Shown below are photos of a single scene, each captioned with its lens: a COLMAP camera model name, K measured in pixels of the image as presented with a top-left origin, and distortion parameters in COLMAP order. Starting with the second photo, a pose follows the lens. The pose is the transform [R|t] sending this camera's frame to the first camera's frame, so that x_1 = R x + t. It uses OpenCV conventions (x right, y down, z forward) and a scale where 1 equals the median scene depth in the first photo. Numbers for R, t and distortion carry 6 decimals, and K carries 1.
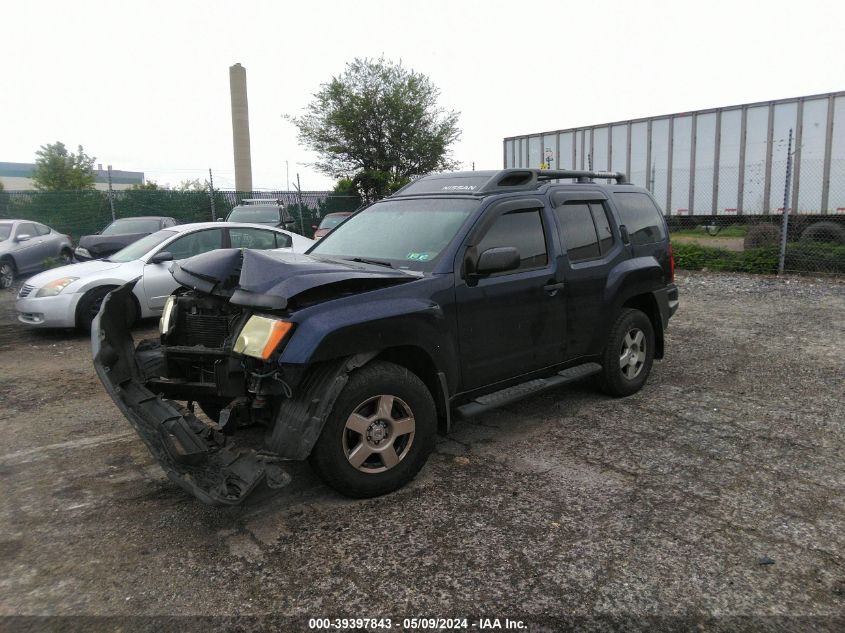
lens RADIAL K [[643.3, 0, 428.0], [0, 643.3, 316.3], [0, 0, 1]] dist [-0.004810, -0.001504]
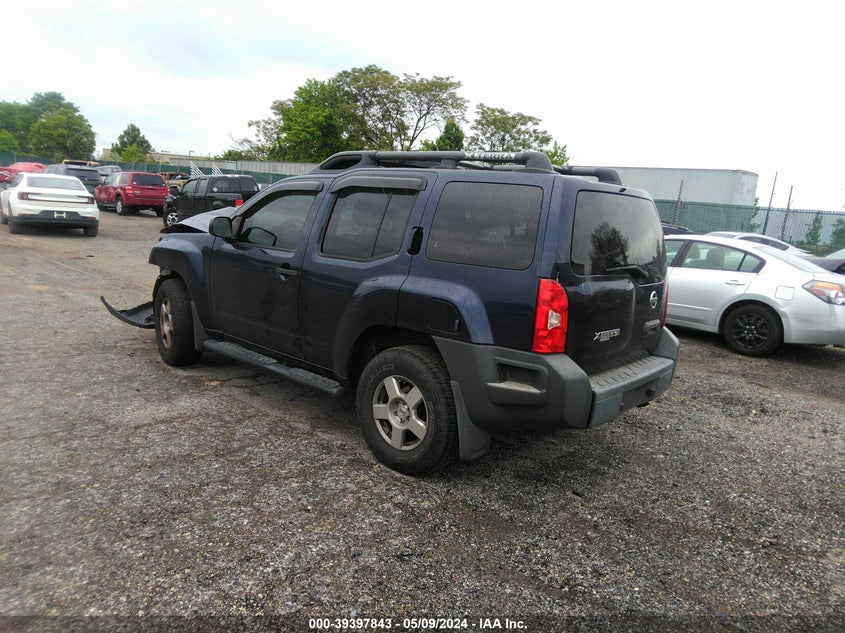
lens RADIAL K [[643.3, 0, 428.0], [0, 643.3, 316.3], [0, 0, 1]] dist [-0.004810, -0.001504]
pose [[0.077101, 0.194208, -0.977926, 1.052605], [-0.244068, 0.954679, 0.170349, -0.178479], [0.966688, 0.225547, 0.121007, 0.994283]]
